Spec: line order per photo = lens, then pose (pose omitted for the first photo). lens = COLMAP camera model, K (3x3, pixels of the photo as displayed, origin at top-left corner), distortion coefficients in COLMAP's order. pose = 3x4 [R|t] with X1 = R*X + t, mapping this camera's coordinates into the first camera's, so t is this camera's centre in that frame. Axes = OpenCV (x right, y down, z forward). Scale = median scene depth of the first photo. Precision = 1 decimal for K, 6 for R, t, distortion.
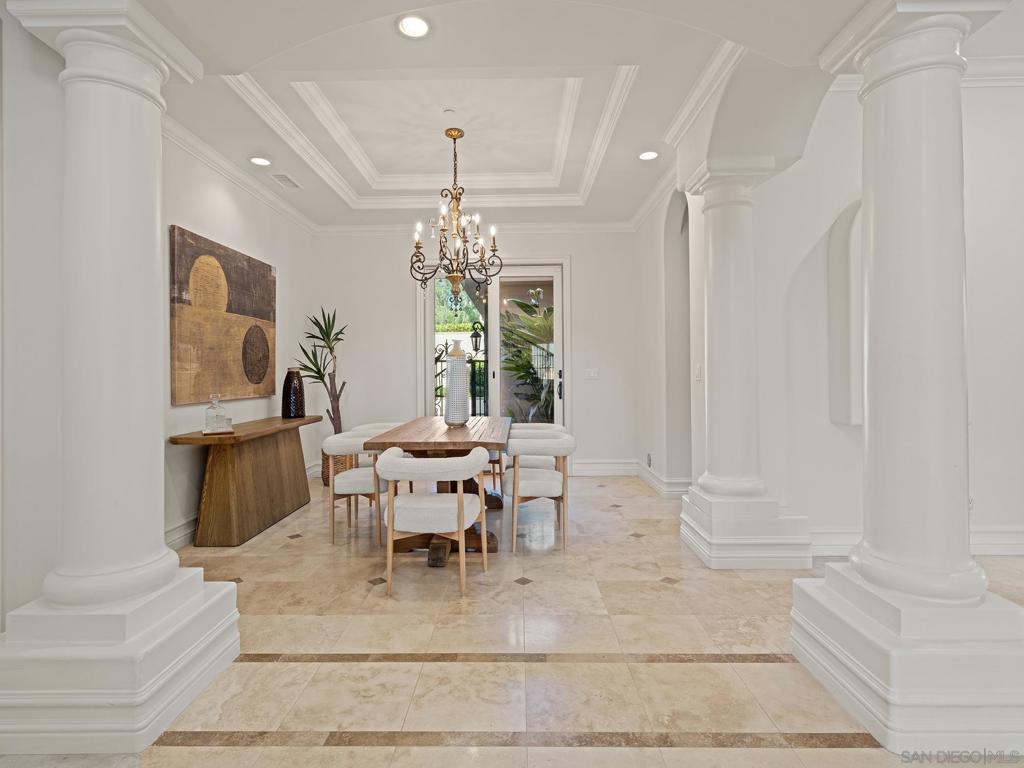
lens RADIAL K [[523.1, 0, 512.7], [0, 523.1, 375.1], [0, 0, 1]] dist [0.000289, 0.000249]
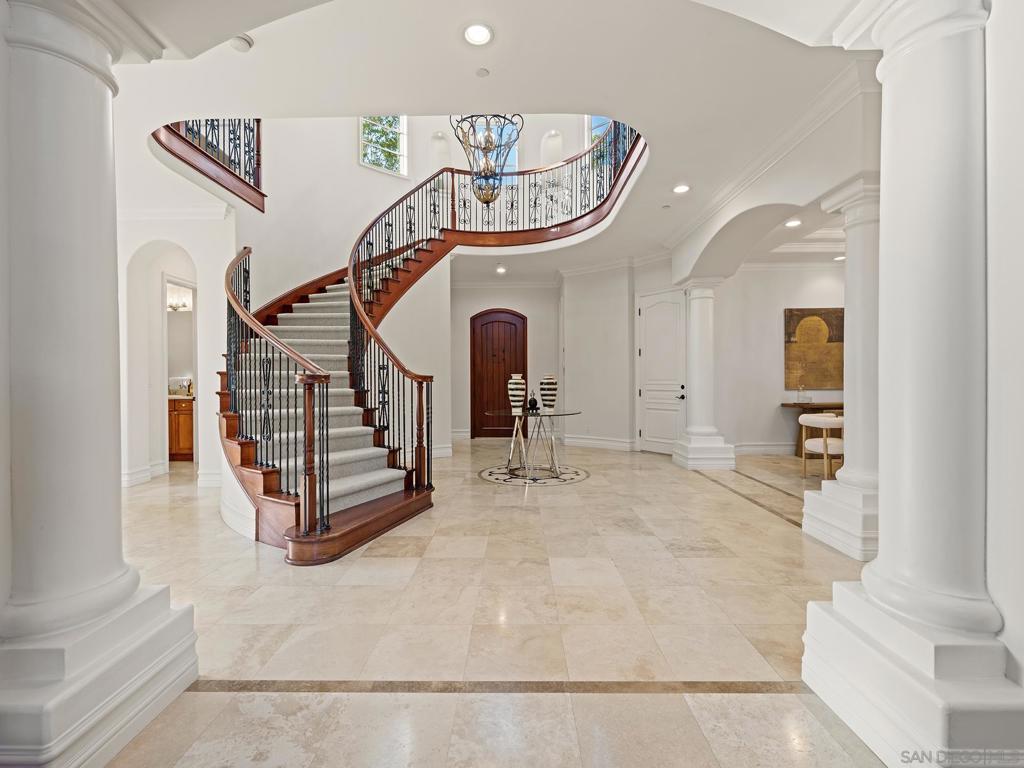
lens RADIAL K [[470.0, 0, 511.5], [0, 470.0, 380.3], [0, 0, 1]] dist [-0.001650, 0.000326]
pose [[-0.003382, 0.008375, -0.999959, 1.285147], [0.003501, 0.999959, 0.008363, -0.001874], [0.999988, -0.003473, -0.003411, -0.152740]]
